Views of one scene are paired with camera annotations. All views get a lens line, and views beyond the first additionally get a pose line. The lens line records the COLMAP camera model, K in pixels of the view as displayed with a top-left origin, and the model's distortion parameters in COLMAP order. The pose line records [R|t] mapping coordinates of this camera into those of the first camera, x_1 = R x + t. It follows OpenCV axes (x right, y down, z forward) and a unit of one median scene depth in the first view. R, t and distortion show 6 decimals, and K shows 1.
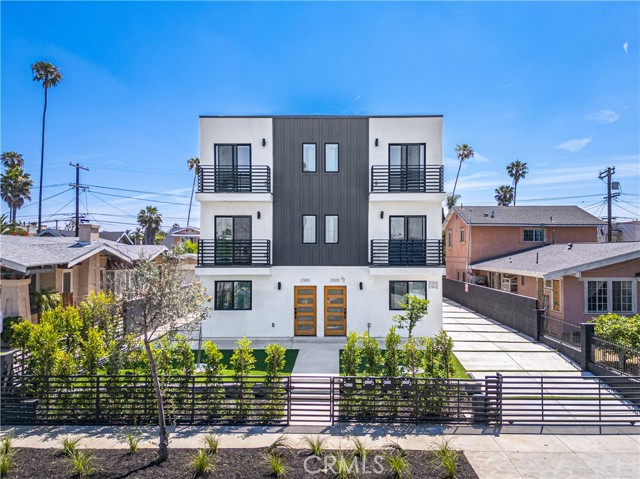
lens RADIAL K [[522.3, 0, 330.2], [0, 522.3, 253.6], [0, 0, 1]] dist [0.066342, -0.002363]
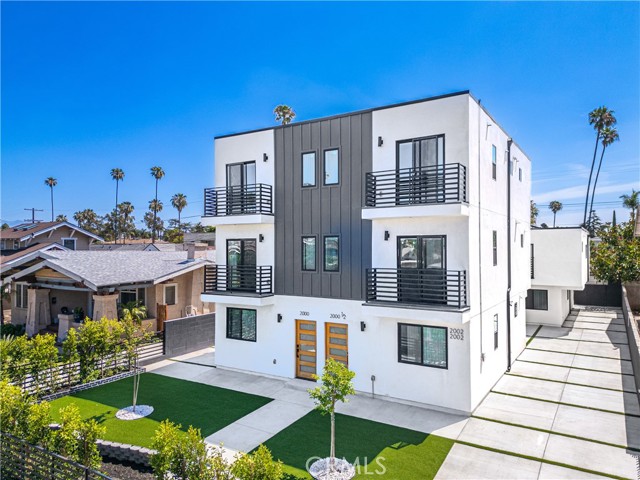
lens RADIAL K [[453.7, 0, 317.5], [0, 453.7, 248.5], [0, 0, 1]] dist [0.049509, -0.002763]
pose [[0.849271, -0.001831, -0.527953, 0.360591], [0.003550, 0.999991, 0.002244, -0.056854], [0.527945, -0.003780, 0.849270, 0.380685]]
